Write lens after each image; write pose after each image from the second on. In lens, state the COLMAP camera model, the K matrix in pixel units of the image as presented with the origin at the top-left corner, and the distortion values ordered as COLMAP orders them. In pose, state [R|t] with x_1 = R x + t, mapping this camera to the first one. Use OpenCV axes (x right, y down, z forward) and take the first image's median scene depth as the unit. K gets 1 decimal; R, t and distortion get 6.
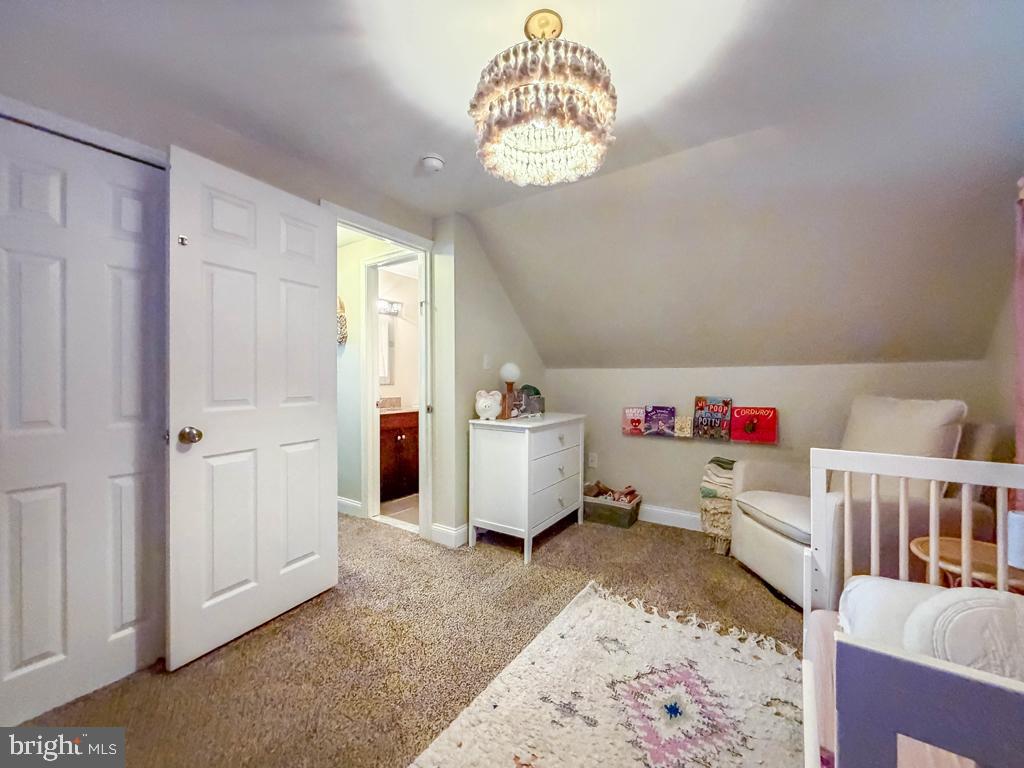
lens RADIAL K [[415.0, 0, 512.9], [0, 415.0, 377.1], [0, 0, 1]] dist [0.000260, -0.001260]
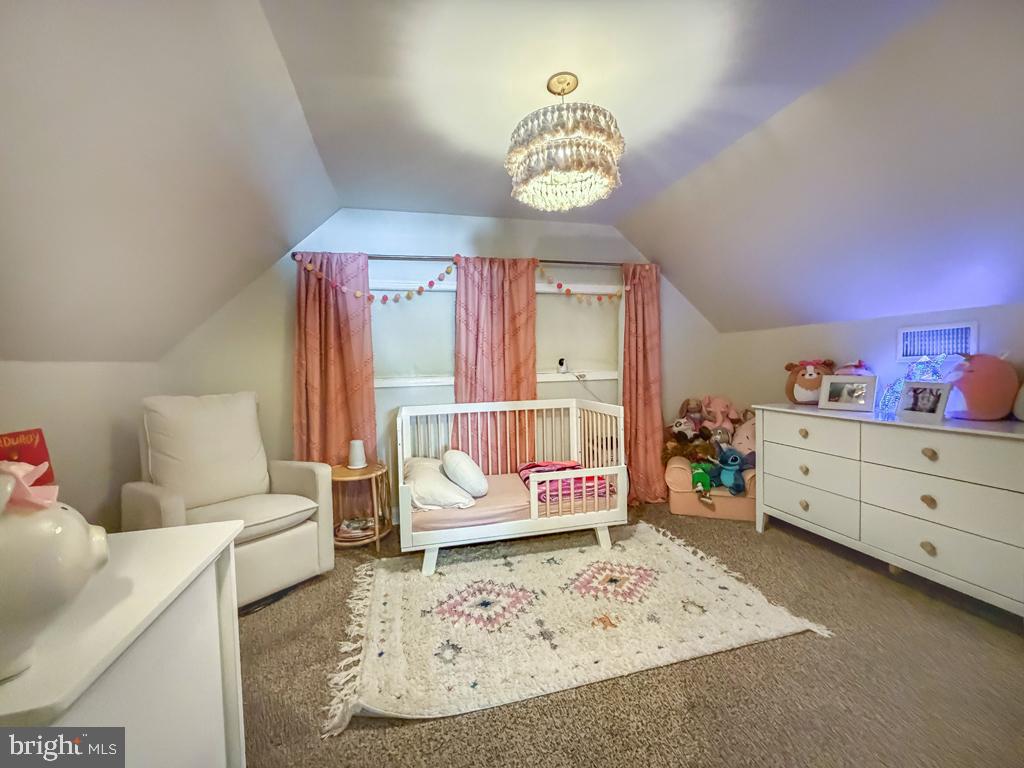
lens RADIAL K [[415.0, 0, 511.3], [0, 415.0, 381.5], [0, 0, 1]] dist [0.000260, -0.001260]
pose [[-0.750273, -0.000709, 0.661128, -0.595121], [0.032324, 0.998764, 0.037754, 0.006913], [-0.660338, 0.049696, -0.749322, 1.933672]]
